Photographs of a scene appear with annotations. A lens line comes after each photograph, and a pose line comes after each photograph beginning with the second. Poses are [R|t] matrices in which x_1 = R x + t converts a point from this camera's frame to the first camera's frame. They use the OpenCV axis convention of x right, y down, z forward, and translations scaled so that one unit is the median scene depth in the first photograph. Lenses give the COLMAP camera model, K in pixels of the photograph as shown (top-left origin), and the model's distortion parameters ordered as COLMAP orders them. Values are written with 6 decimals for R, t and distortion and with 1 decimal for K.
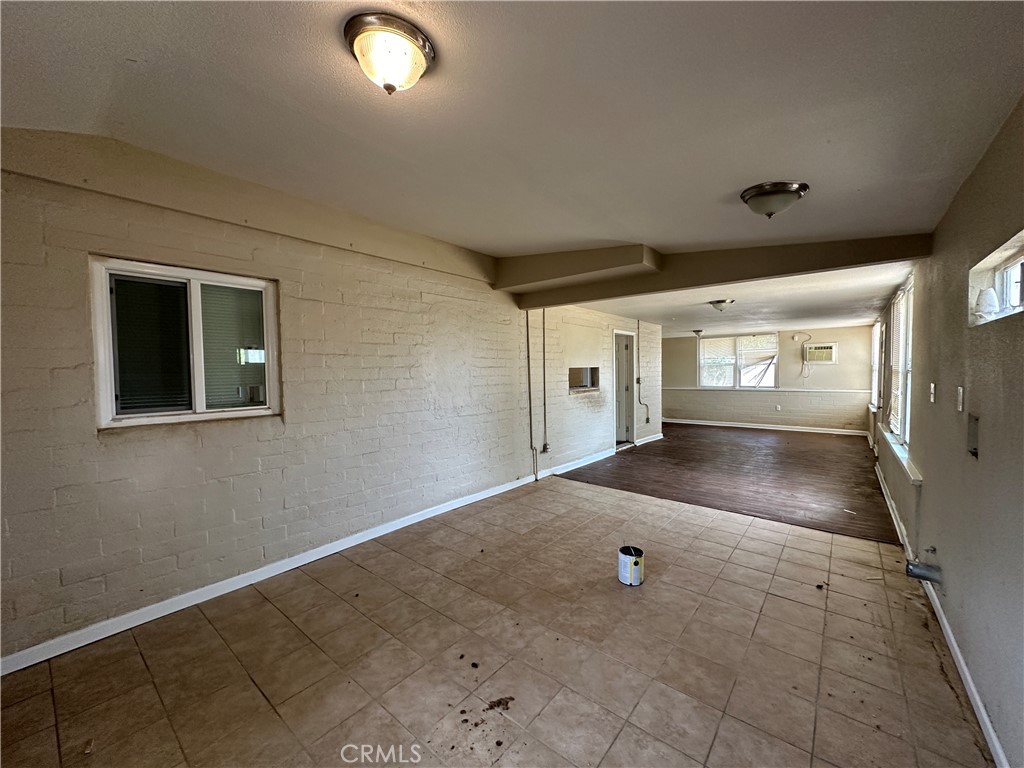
lens RADIAL K [[407.6, 0, 511.0], [0, 407.6, 386.3], [0, 0, 1]] dist [-0.001445, 0.000325]
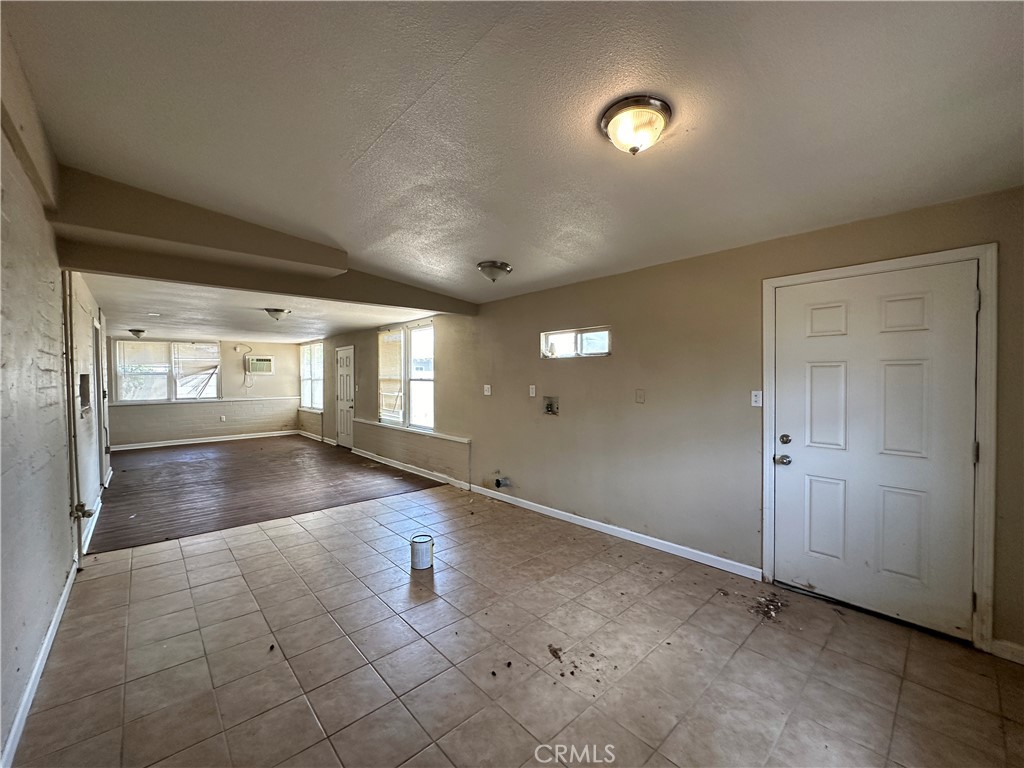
lens RADIAL K [[407.6, 0, 511.0], [0, 407.6, 386.3], [0, 0, 1]] dist [-0.001445, 0.000325]
pose [[0.146295, -0.014728, 0.989131, -0.396273], [0.043253, 0.999028, 0.008478, -0.005669], [-0.988295, 0.041542, 0.146789, 0.299154]]
